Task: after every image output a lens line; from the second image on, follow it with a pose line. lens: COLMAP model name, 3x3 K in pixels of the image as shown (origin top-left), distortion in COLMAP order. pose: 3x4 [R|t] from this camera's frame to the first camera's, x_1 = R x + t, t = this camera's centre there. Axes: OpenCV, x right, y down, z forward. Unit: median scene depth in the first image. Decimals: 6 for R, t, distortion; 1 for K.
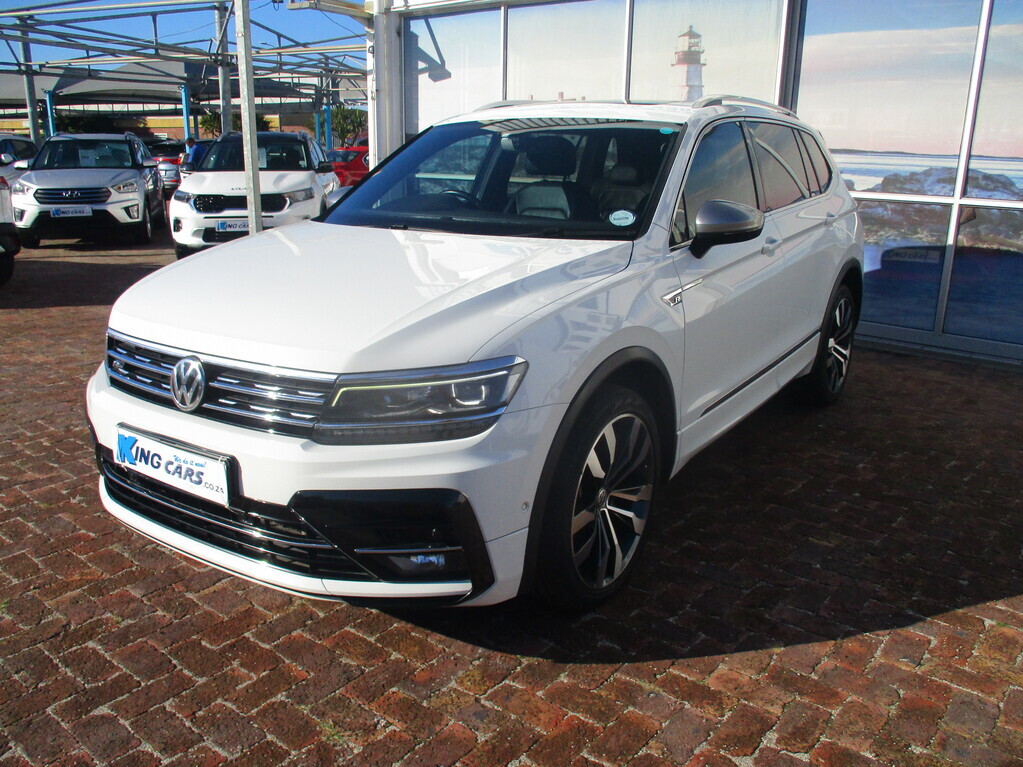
lens RADIAL K [[864.7, 0, 511.9], [0, 864.7, 388.5], [0, 0, 1]] dist [-0.030576, 0.005845]
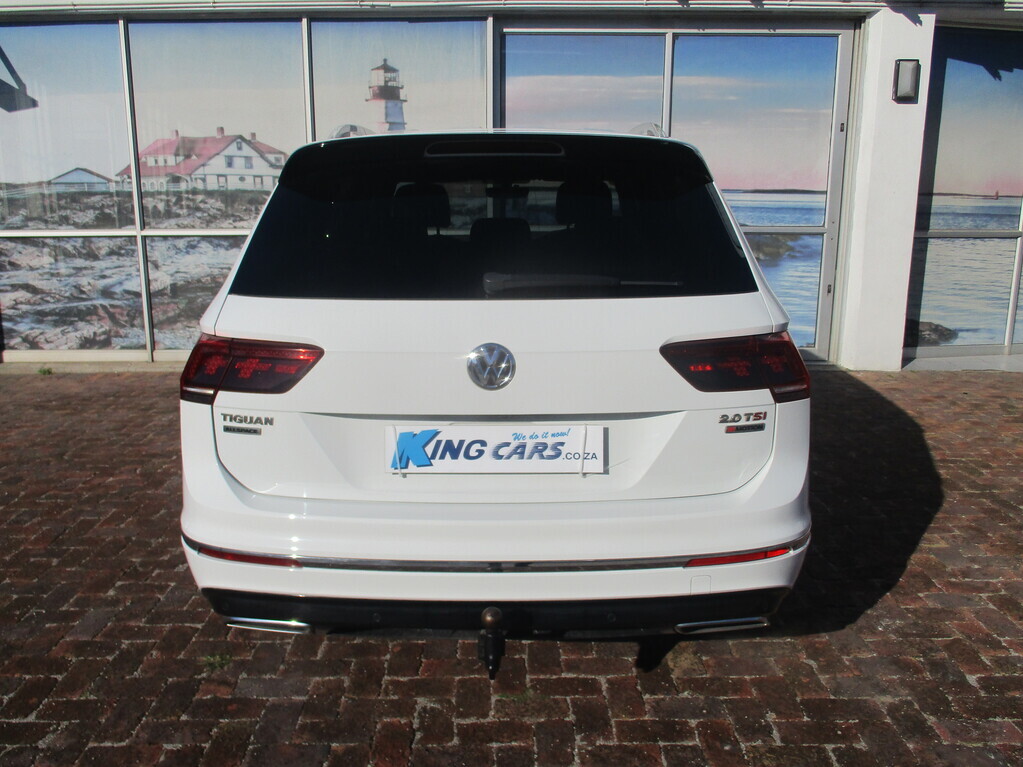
lens RADIAL K [[890.4, 0, 507.5], [0, 890.4, 381.4], [0, 0, 1]] dist [-0.017620, -0.012793]
pose [[0.776549, -0.153228, 0.611141, -0.381203], [0.185616, 0.982566, 0.010500, -0.073486], [-0.602095, 0.105284, 0.791452, 0.222794]]
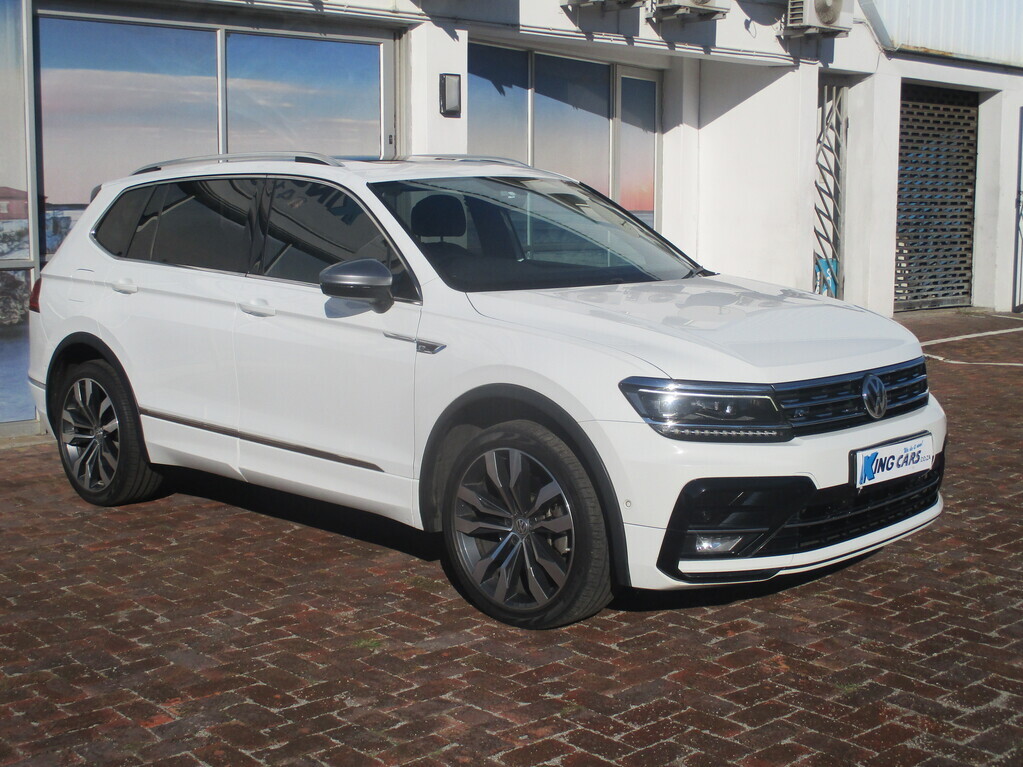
lens RADIAL K [[1384.4, 0, 514.5], [0, 1384.4, 388.7], [0, 0, 1]] dist [-0.080032, 0.000000]
pose [[0.165409, -0.147662, 0.975108, -0.937092], [0.276514, 0.956014, 0.097865, -0.137723], [-0.946668, 0.253444, 0.198964, 0.435729]]
